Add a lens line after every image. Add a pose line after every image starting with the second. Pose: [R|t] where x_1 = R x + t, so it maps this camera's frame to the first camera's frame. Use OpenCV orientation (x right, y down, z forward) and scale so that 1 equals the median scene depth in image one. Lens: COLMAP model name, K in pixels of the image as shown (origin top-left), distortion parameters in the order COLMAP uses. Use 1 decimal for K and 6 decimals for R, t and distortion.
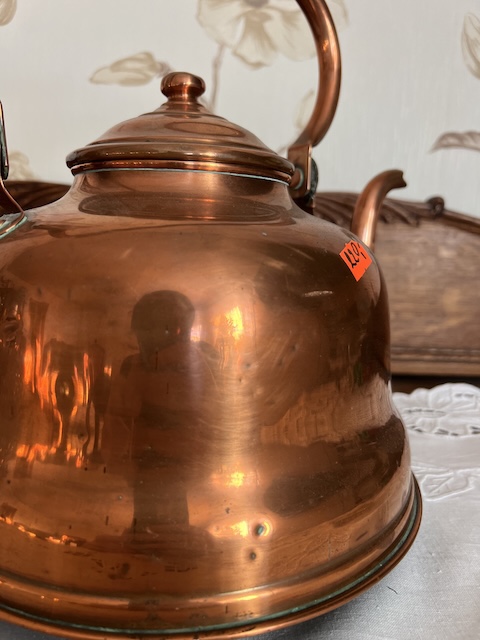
lens RADIAL K [[510.9, 0, 240.0], [0, 510.9, 320.0], [0, 0, 1]] dist [0.011556, -0.057827]
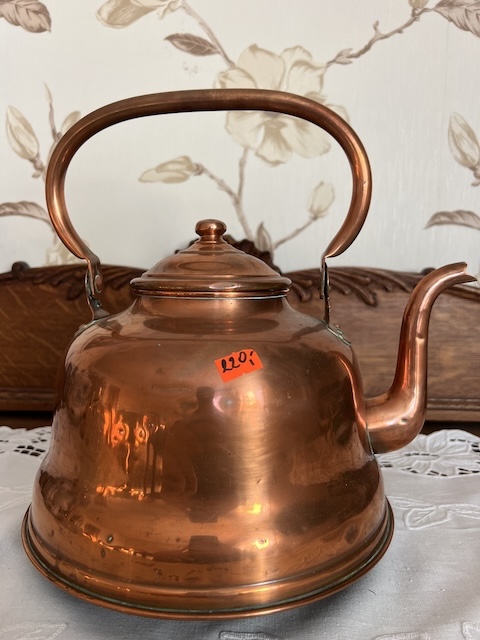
lens RADIAL K [[495.9, 0, 242.2], [0, 495.9, 320.1], [0, 0, 1]] dist [-0.002376, -0.022268]
pose [[0.998267, -0.015187, -0.056845, 0.019531], [0.010754, 0.996935, -0.077495, -0.045730], [0.057848, 0.076749, 0.995371, -0.180568]]
